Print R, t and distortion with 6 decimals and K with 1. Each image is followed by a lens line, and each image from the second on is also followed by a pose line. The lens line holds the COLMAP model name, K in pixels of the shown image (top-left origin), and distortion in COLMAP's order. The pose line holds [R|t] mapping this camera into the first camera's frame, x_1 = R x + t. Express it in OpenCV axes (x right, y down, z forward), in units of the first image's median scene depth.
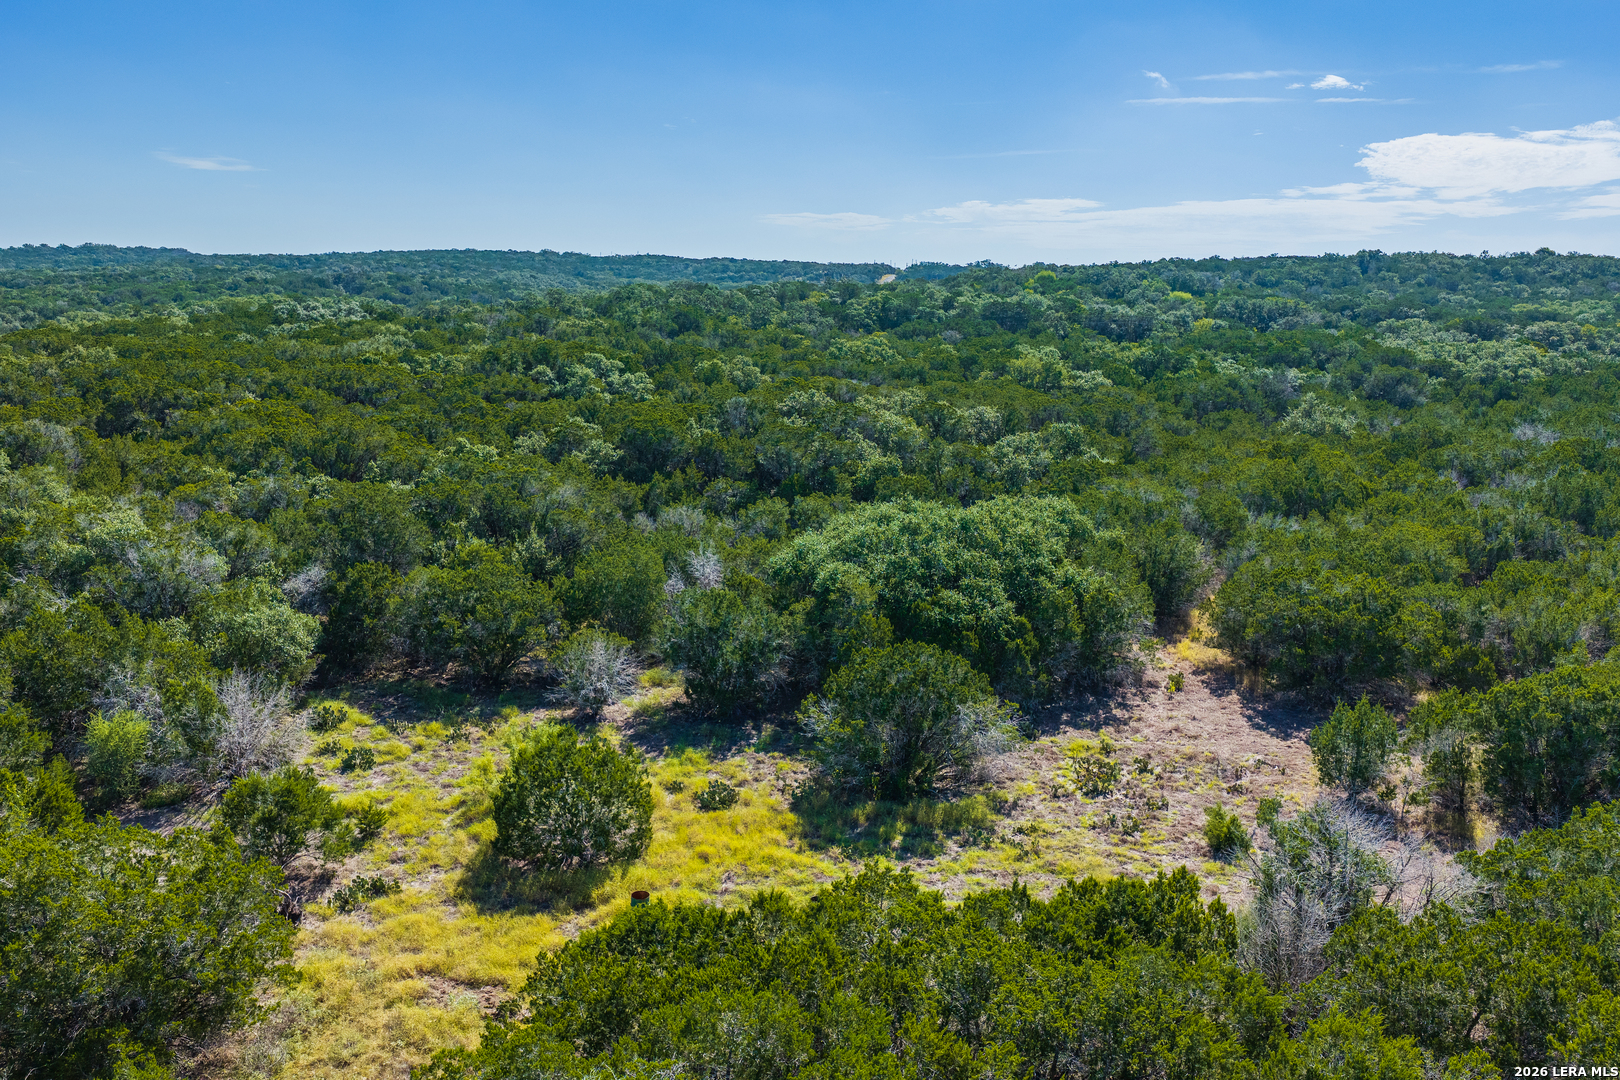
lens RADIAL K [[1364.0, 0, 810.0], [0, 1364.0, 540.0], [0, 0, 1]] dist [0.013891, -0.030479]
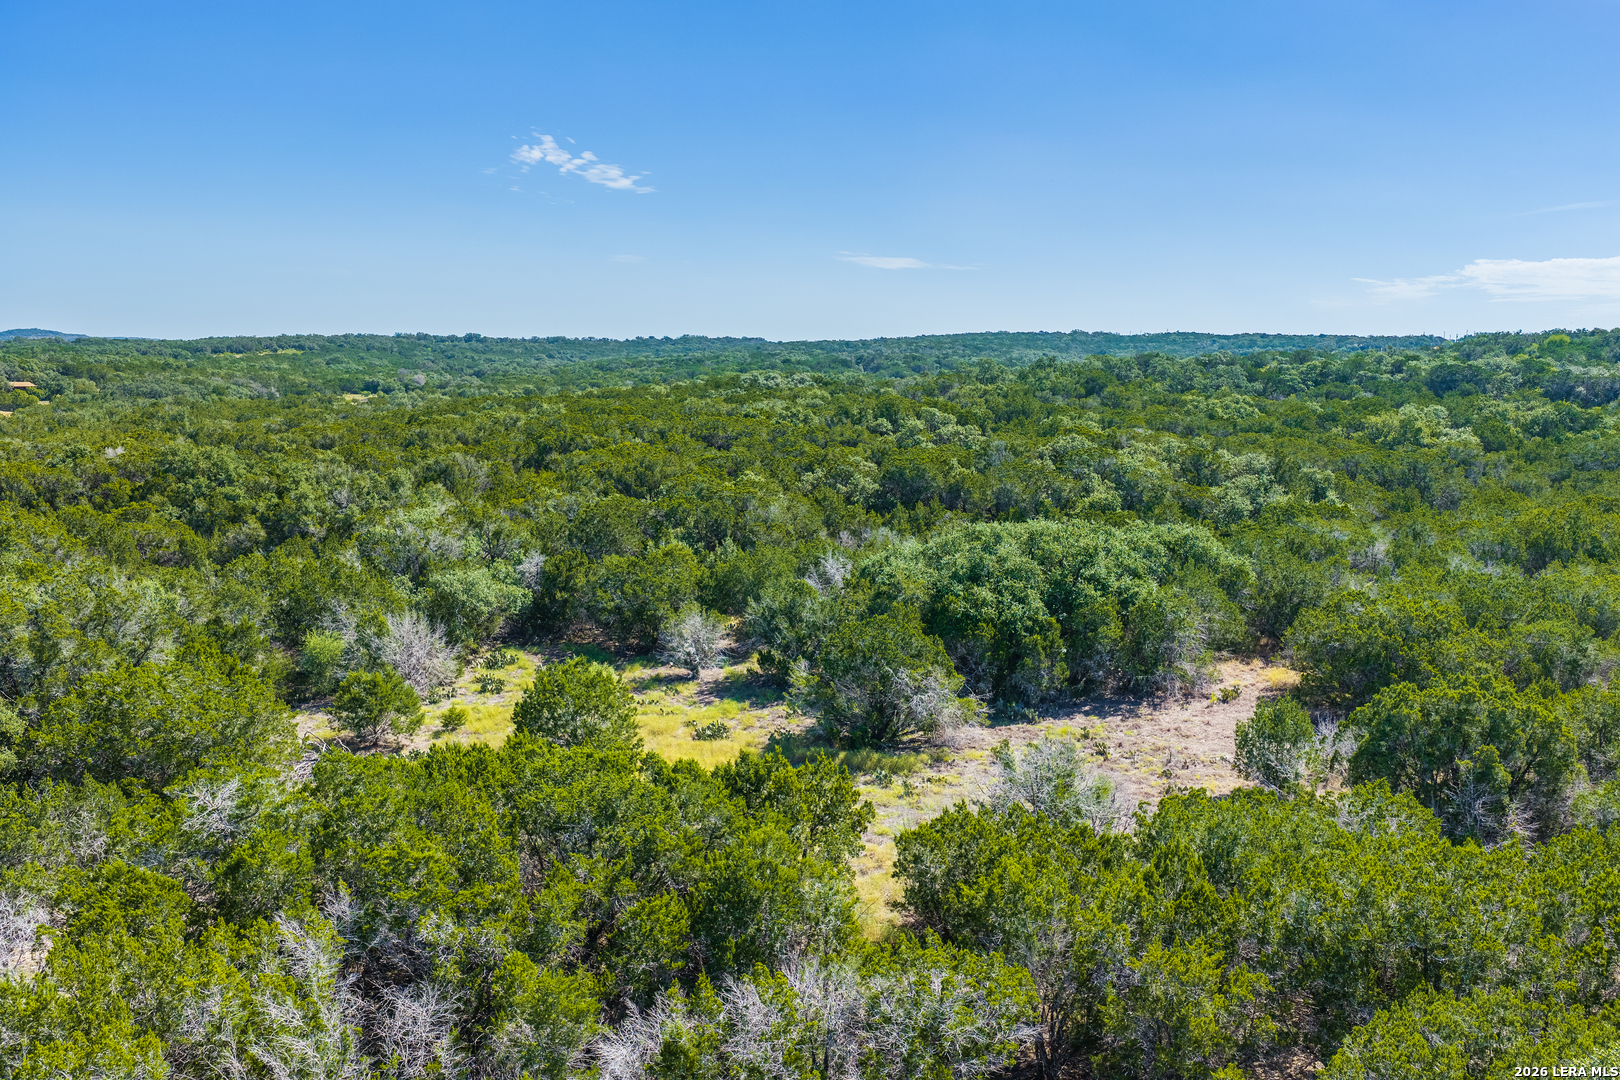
lens RADIAL K [[1347.1, 0, 815.3], [0, 1347.1, 546.1], [0, 0, 1]] dist [0.011491, -0.027040]
pose [[0.925880, 0.035446, -0.376151, 0.026619], [-0.054794, 0.997661, -0.040861, 0.003794], [0.373823, 0.058443, 0.925657, -0.005690]]
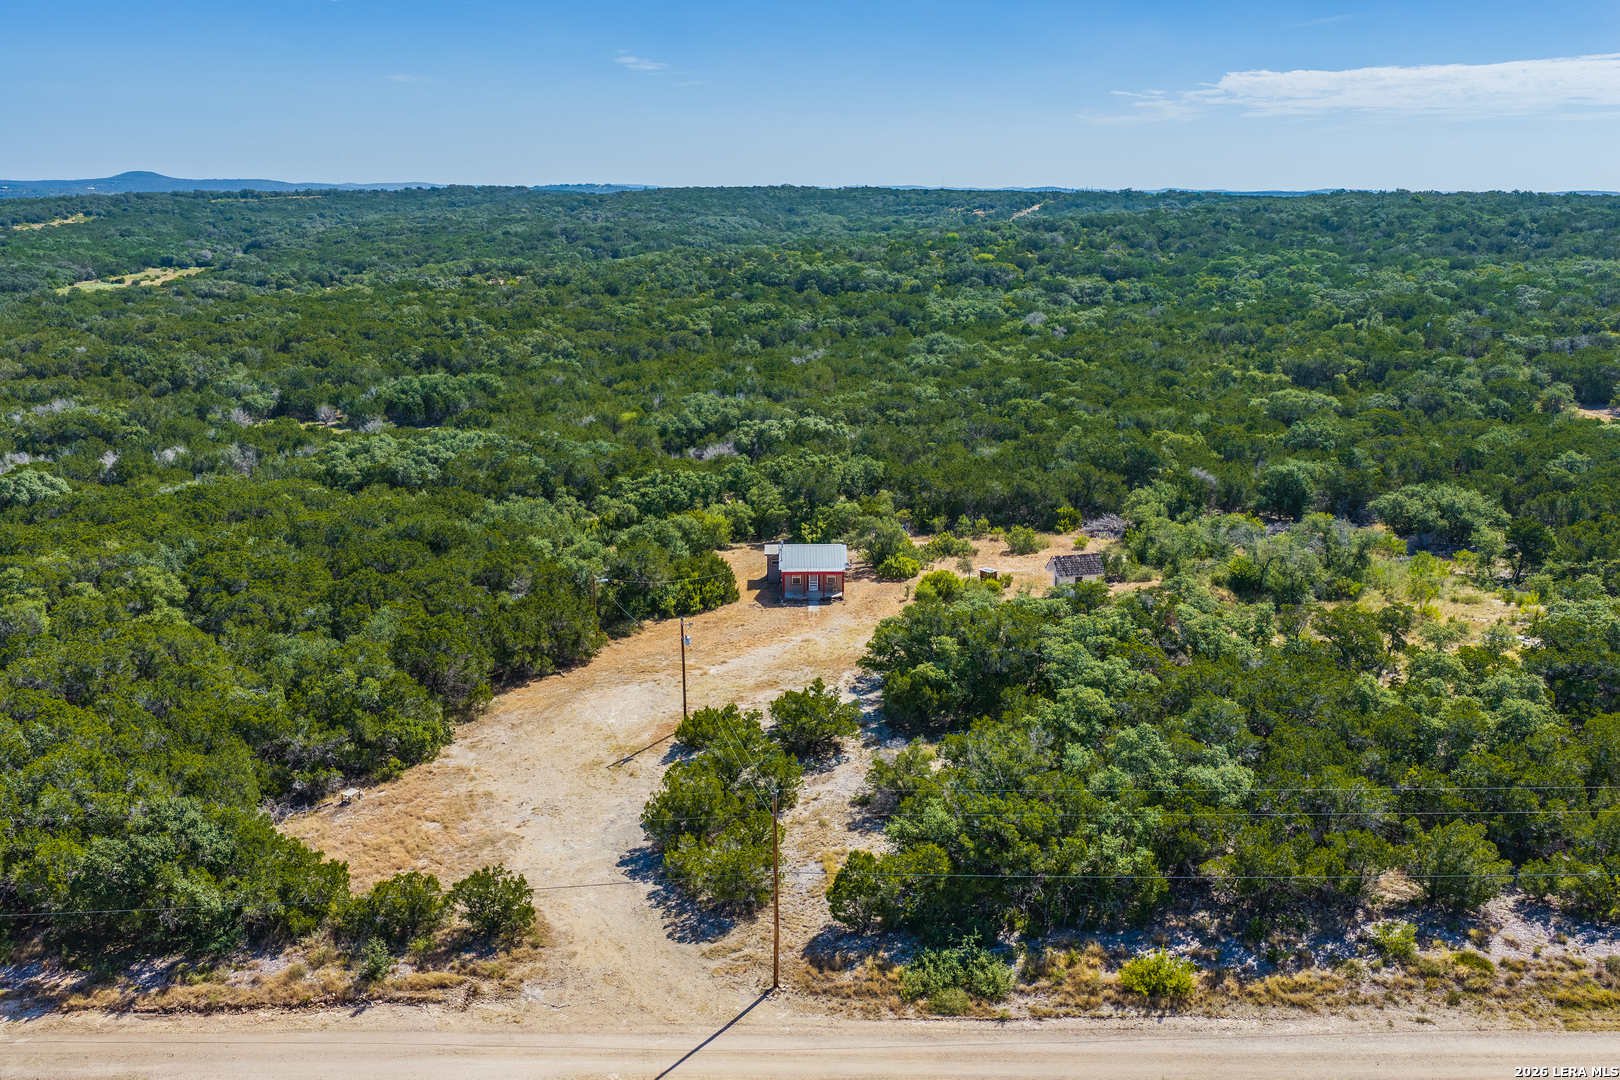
lens RADIAL K [[1347.1, 0, 815.3], [0, 1347.1, 546.1], [0, 0, 1]] dist [0.011491, -0.027040]
pose [[0.969354, 0.036754, -0.242903, 0.277524], [-0.017411, 0.996537, 0.081303, 0.014896], [0.245050, -0.074583, 0.966637, -0.341501]]
